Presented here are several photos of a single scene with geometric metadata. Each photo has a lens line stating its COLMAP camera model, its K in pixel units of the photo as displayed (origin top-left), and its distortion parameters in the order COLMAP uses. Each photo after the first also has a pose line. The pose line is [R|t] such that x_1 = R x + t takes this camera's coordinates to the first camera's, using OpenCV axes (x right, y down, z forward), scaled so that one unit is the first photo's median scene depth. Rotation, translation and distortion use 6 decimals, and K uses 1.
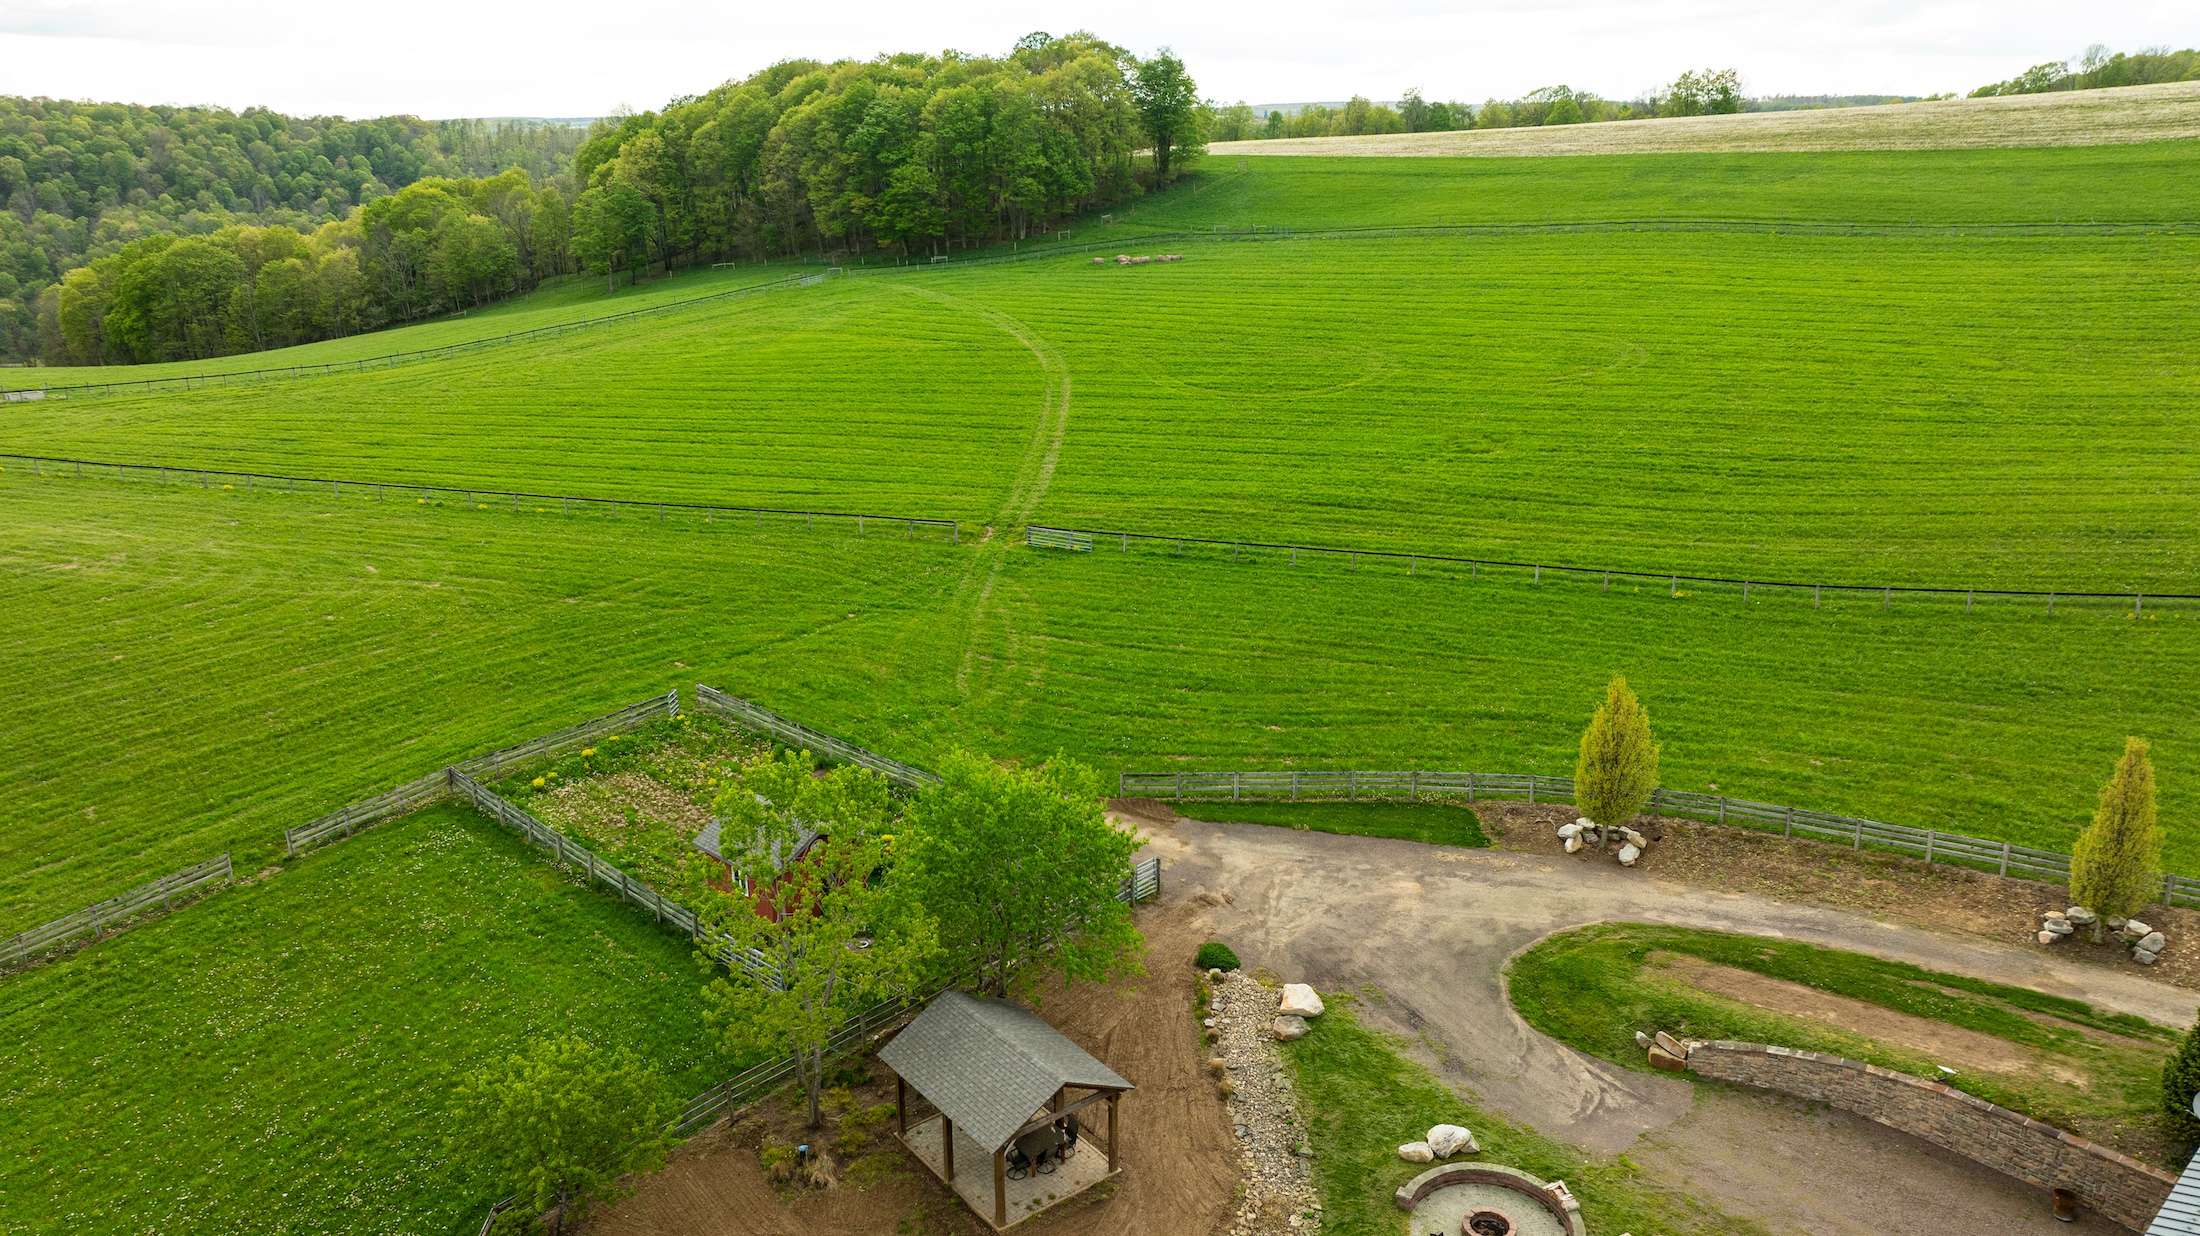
lens RADIAL K [[1559.9, 0, 1097.6], [0, 1559.9, 615.6], [0, 0, 1]] dist [-0.040106, 0.049405]
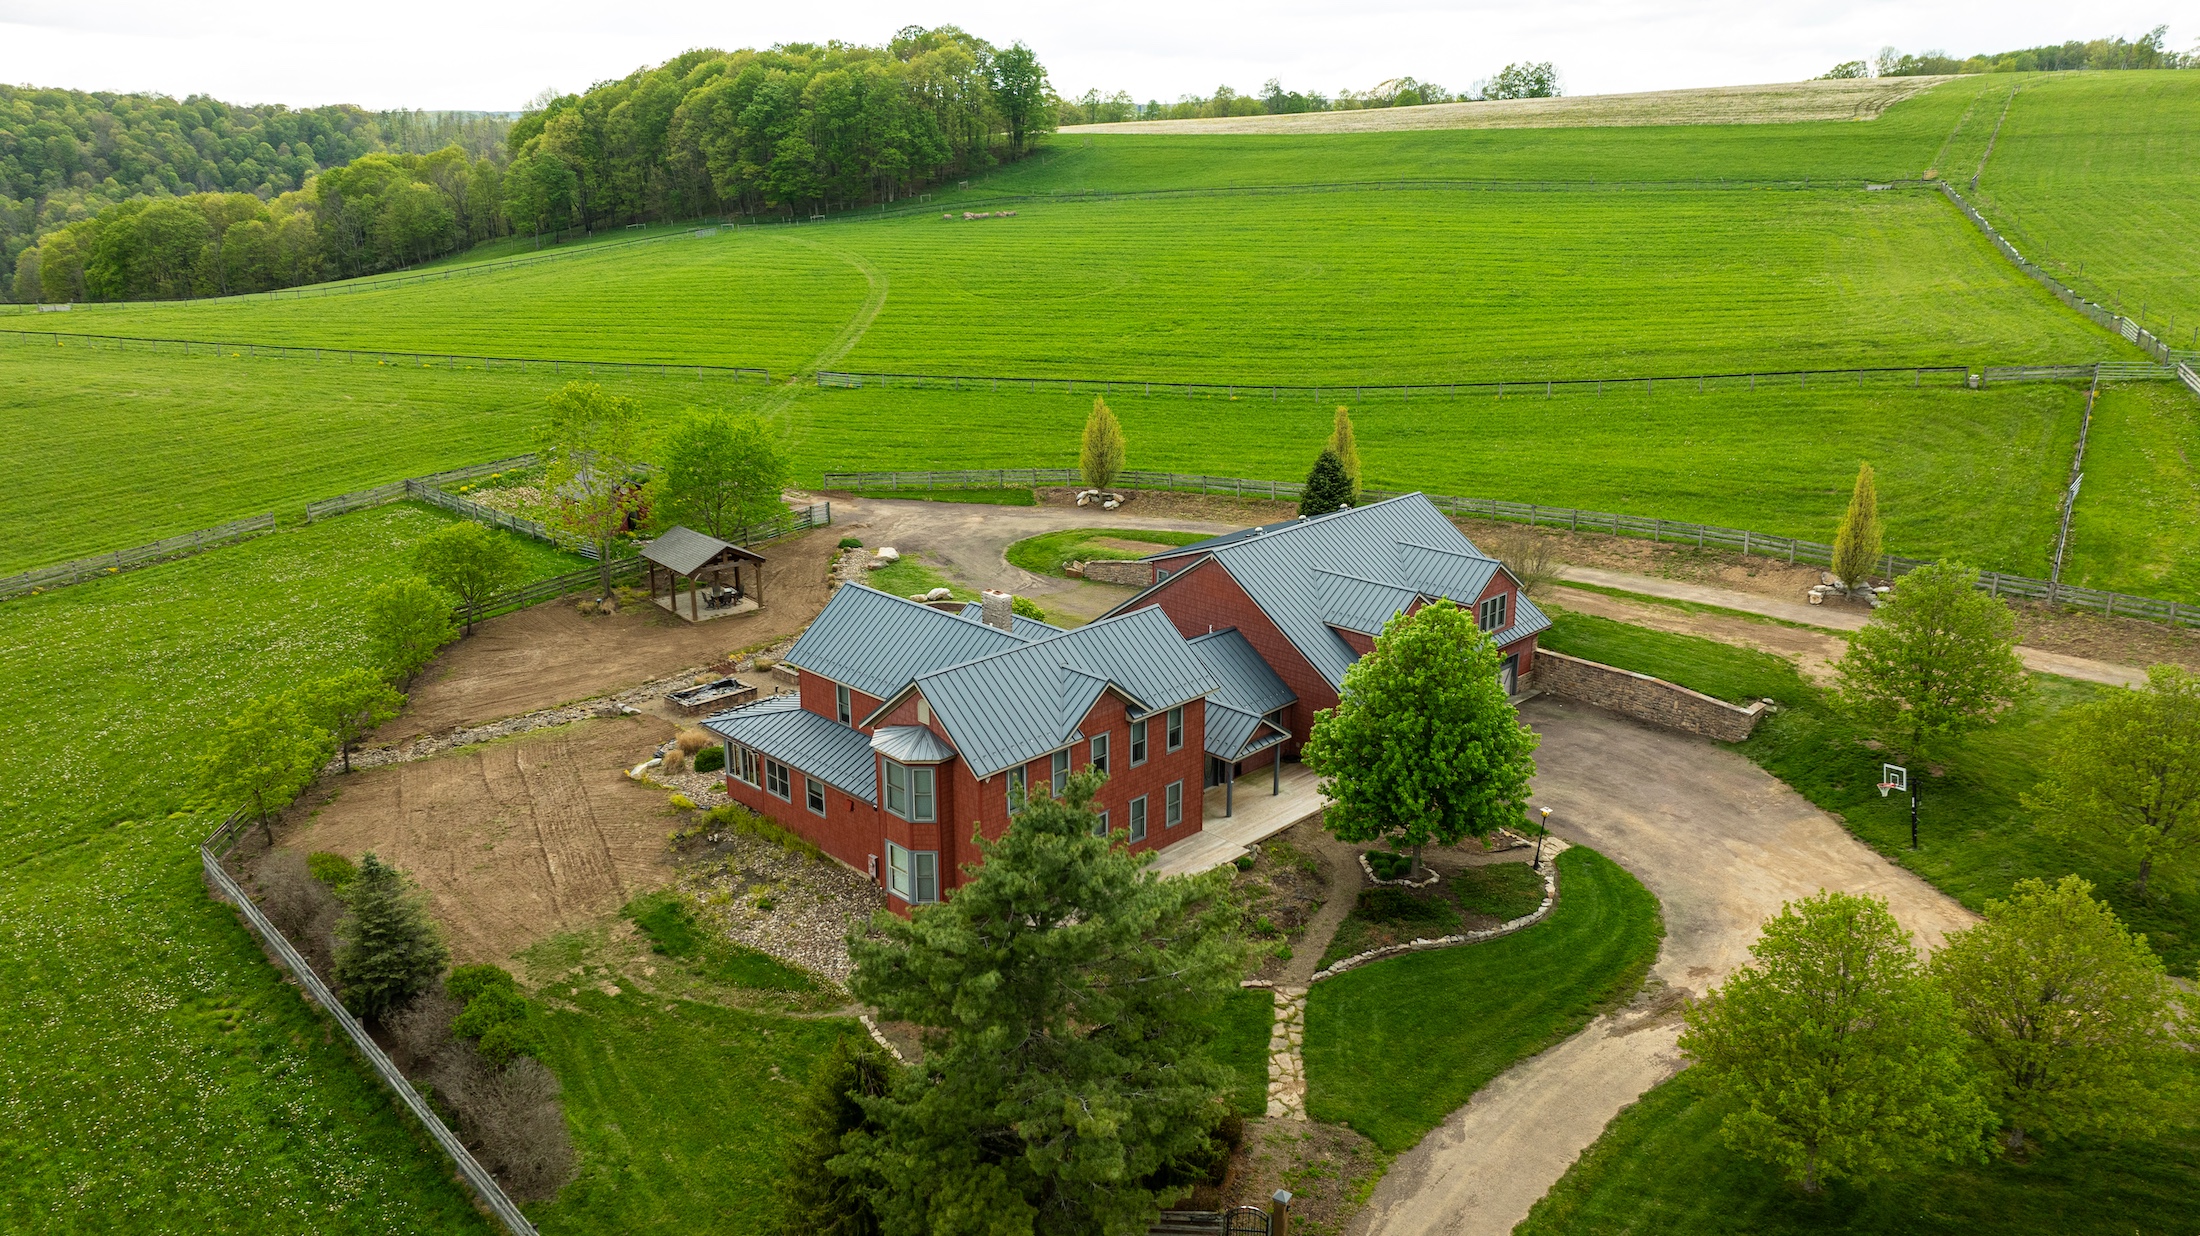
lens RADIAL K [[1559.9, 0, 1097.8], [0, 1559.9, 611.5], [0, 0, 1]] dist [-0.040106, 0.049405]
pose [[0.999463, -0.005336, 0.032317, 0.141211], [0.005344, 0.999986, -0.000158, 0.140612], [-0.032315, 0.000330, 0.999478, -0.363417]]
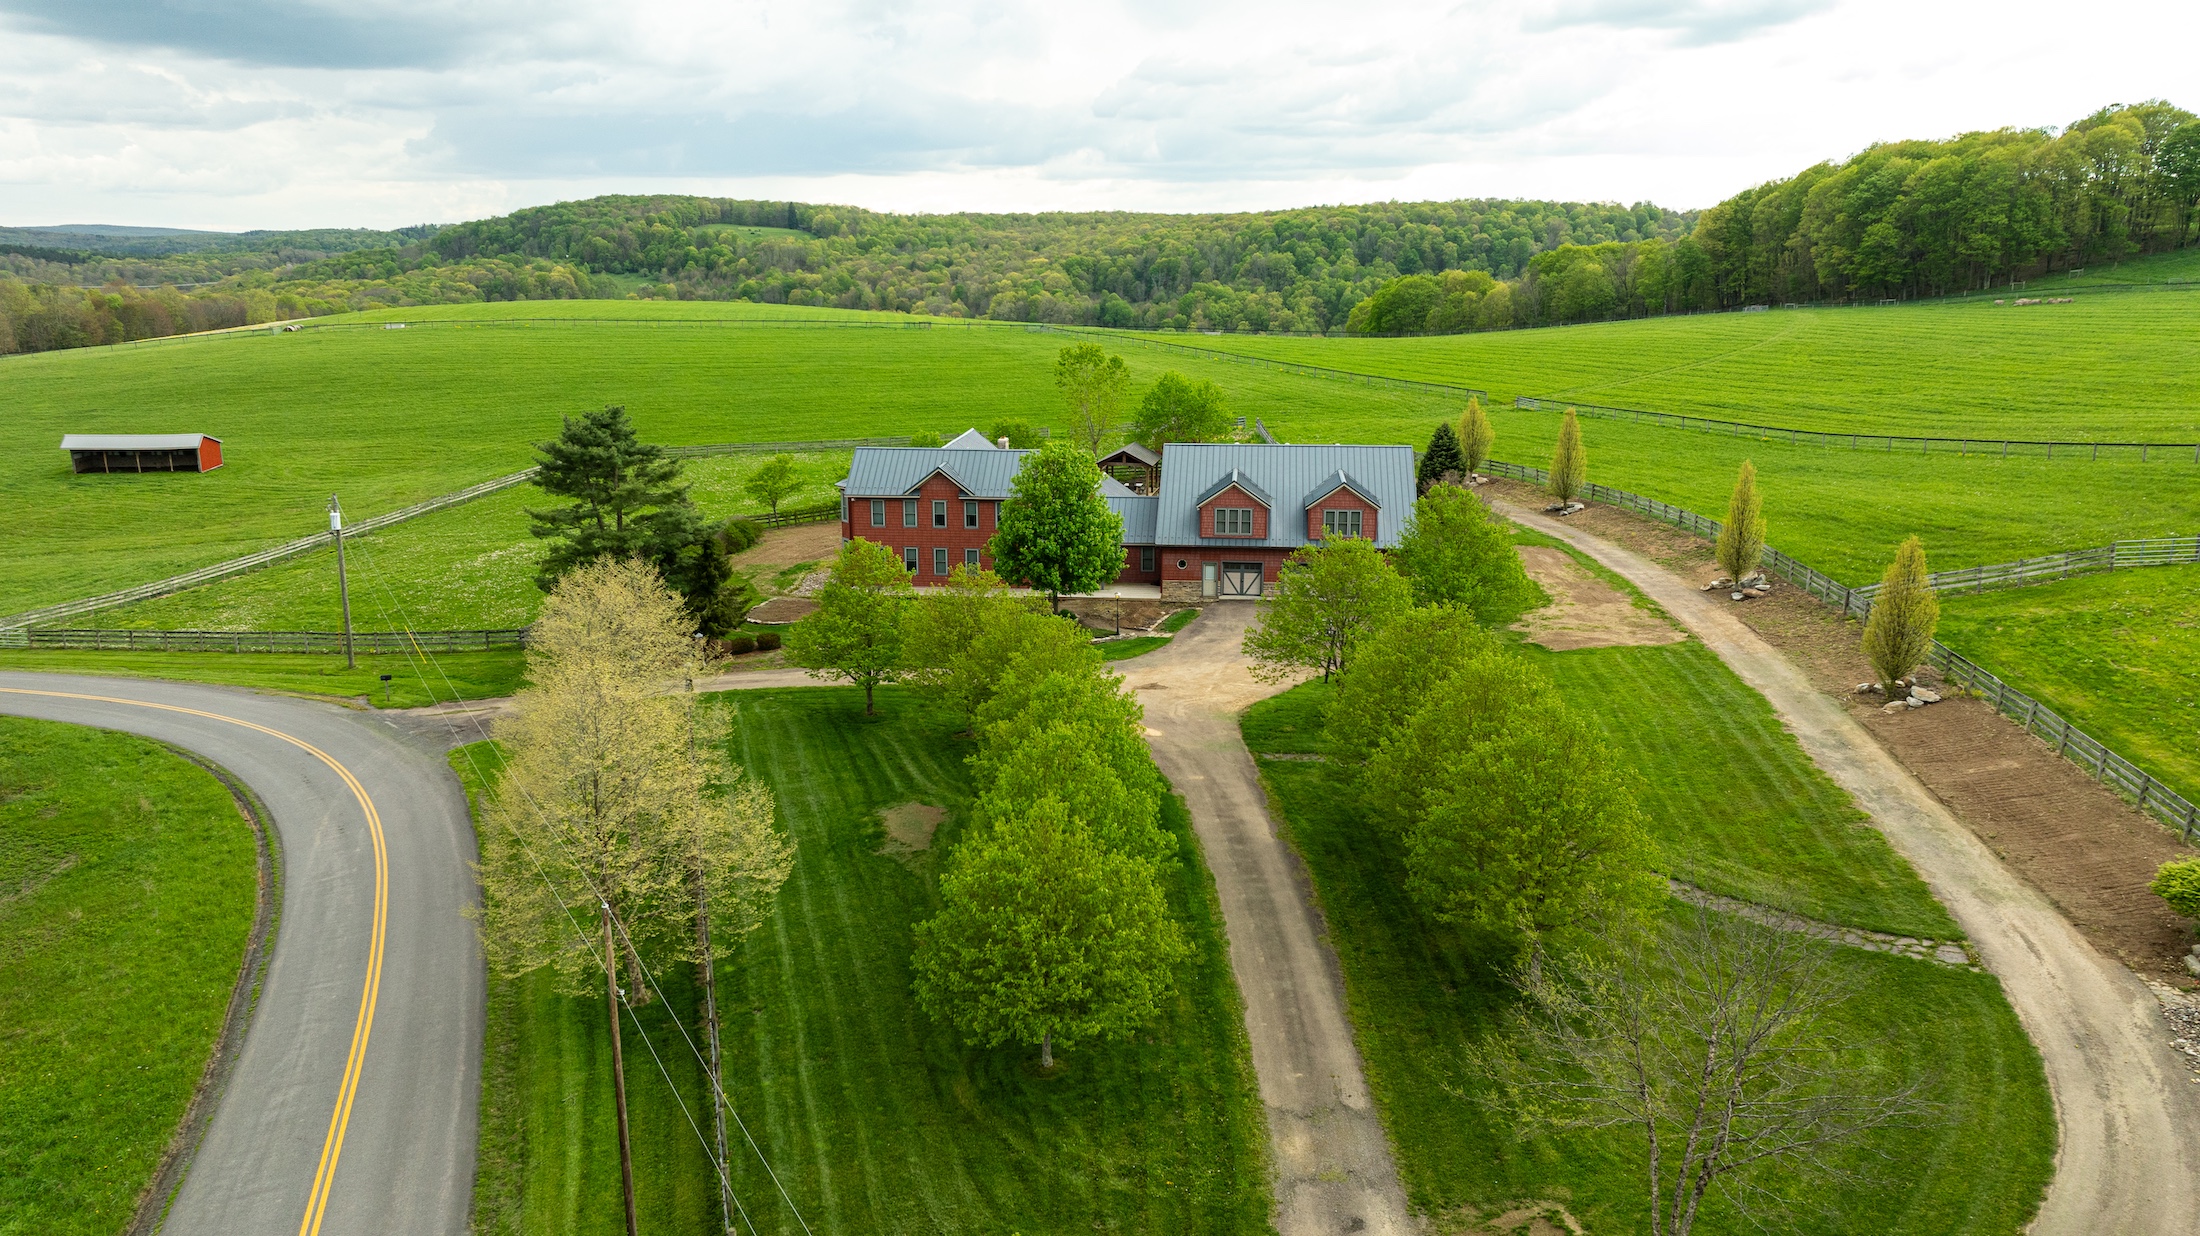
lens RADIAL K [[1559.9, 0, 1100.7], [0, 1559.9, 614.1], [0, 0, 1]] dist [-0.040106, 0.049405]
pose [[0.656659, 0.179891, -0.732419, 0.820332], [-0.225270, 0.973588, 0.037156, 0.185636], [0.719758, 0.140593, 0.679839, -0.389924]]
